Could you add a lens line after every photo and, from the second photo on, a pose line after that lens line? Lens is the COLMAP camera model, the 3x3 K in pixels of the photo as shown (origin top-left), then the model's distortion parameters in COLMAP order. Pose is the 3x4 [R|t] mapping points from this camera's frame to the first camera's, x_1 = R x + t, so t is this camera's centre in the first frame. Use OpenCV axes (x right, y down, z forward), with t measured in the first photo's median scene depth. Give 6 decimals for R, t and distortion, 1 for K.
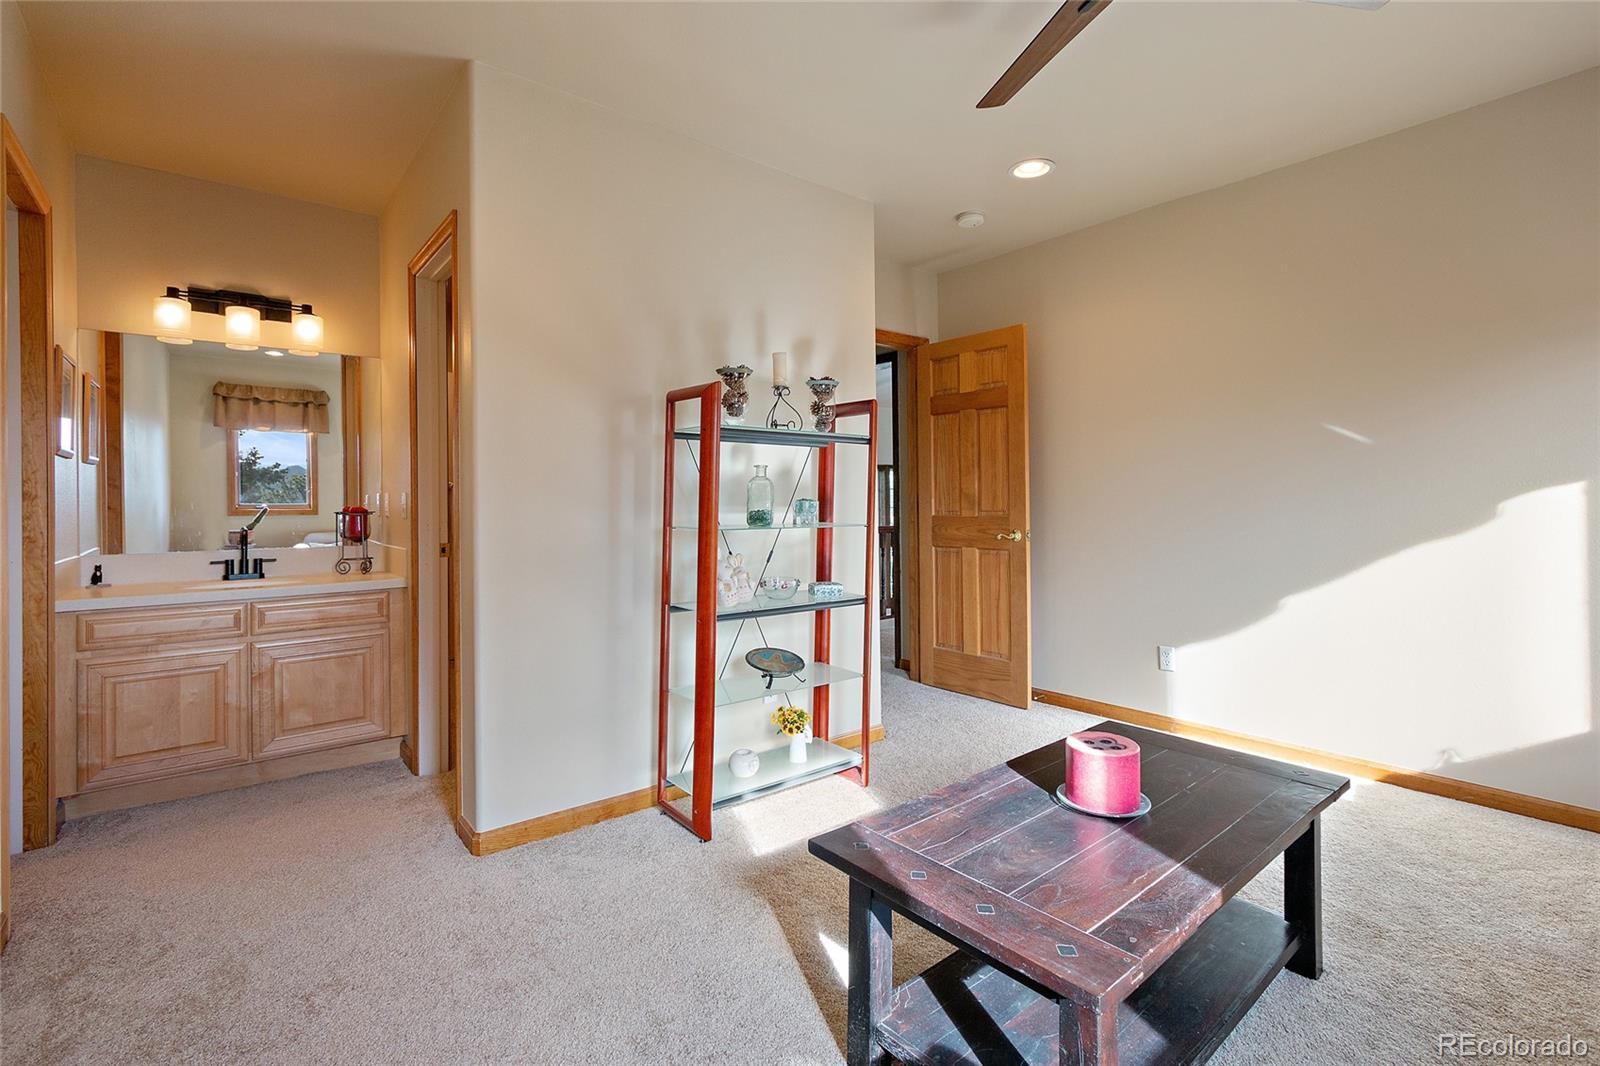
lens RADIAL K [[730.8, 0, 801.7], [0, 730.8, 518.4], [0, 0, 1]] dist [-0.005591, 0.002035]
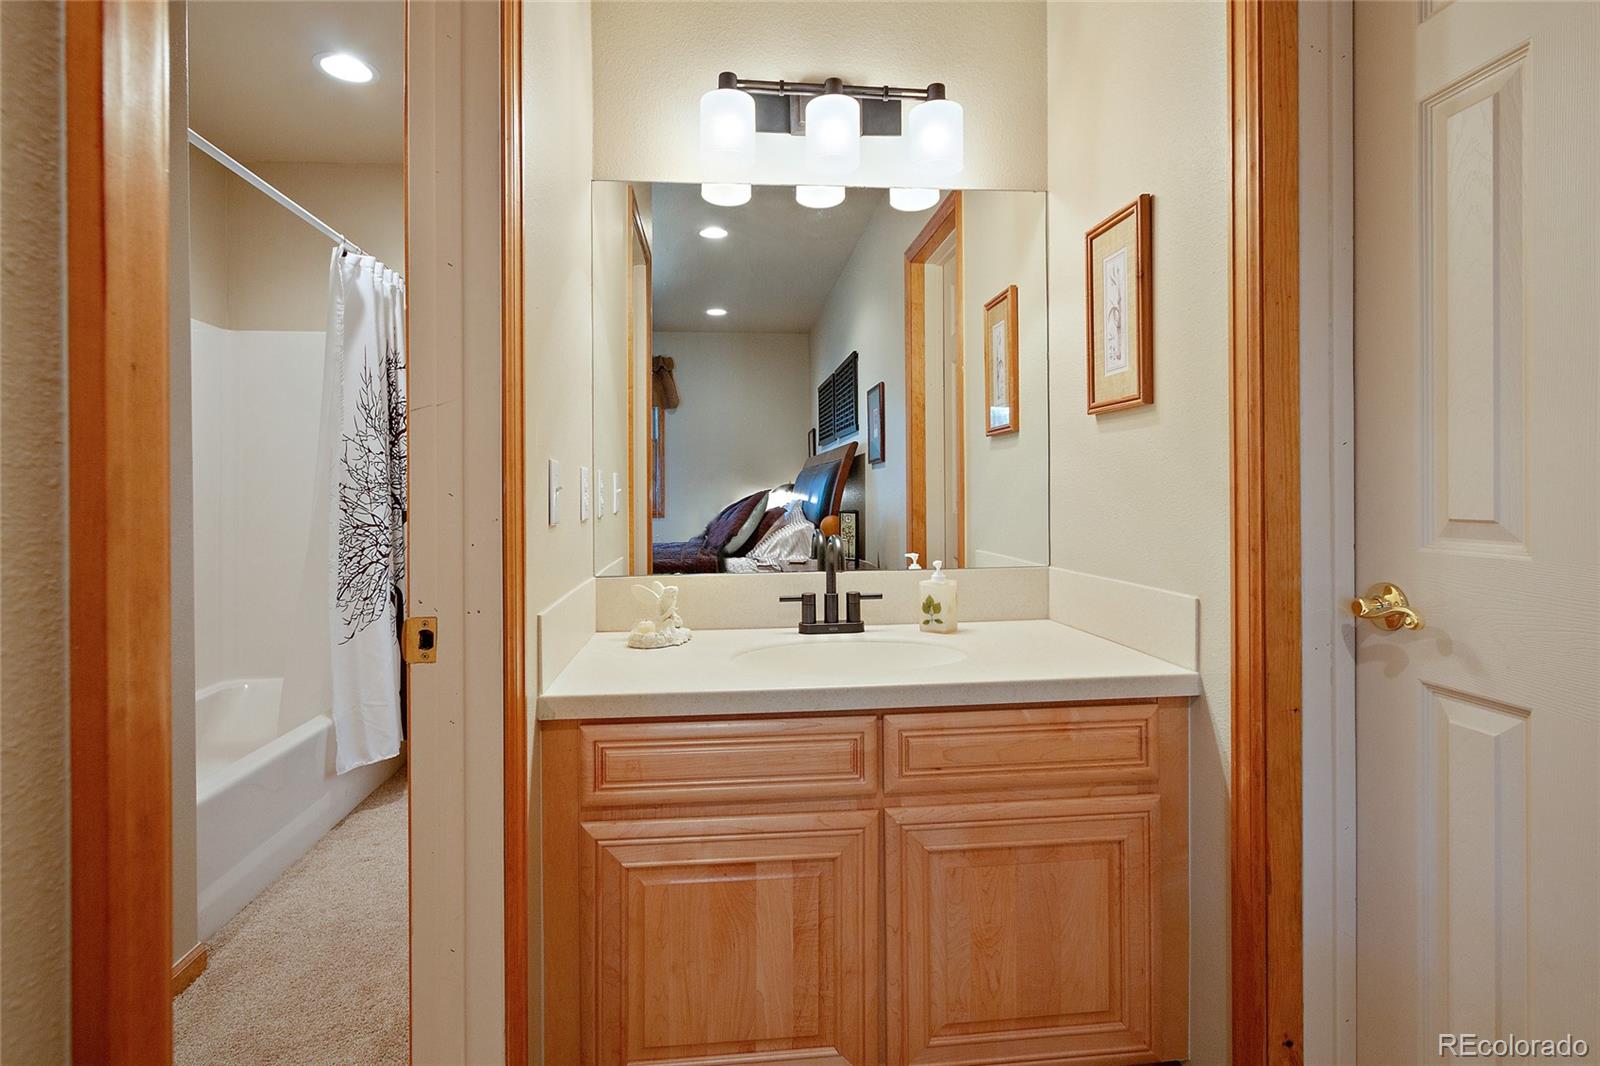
lens RADIAL K [[730.8, 0, 797.2], [0, 730.8, 535.7], [0, 0, 1]] dist [-0.005591, 0.002035]
pose [[0.839940, 0.003485, -0.542667, -0.506470], [-0.002378, 0.999993, 0.002741, 0.013342], [0.542673, -0.001011, 0.839943, 0.553943]]
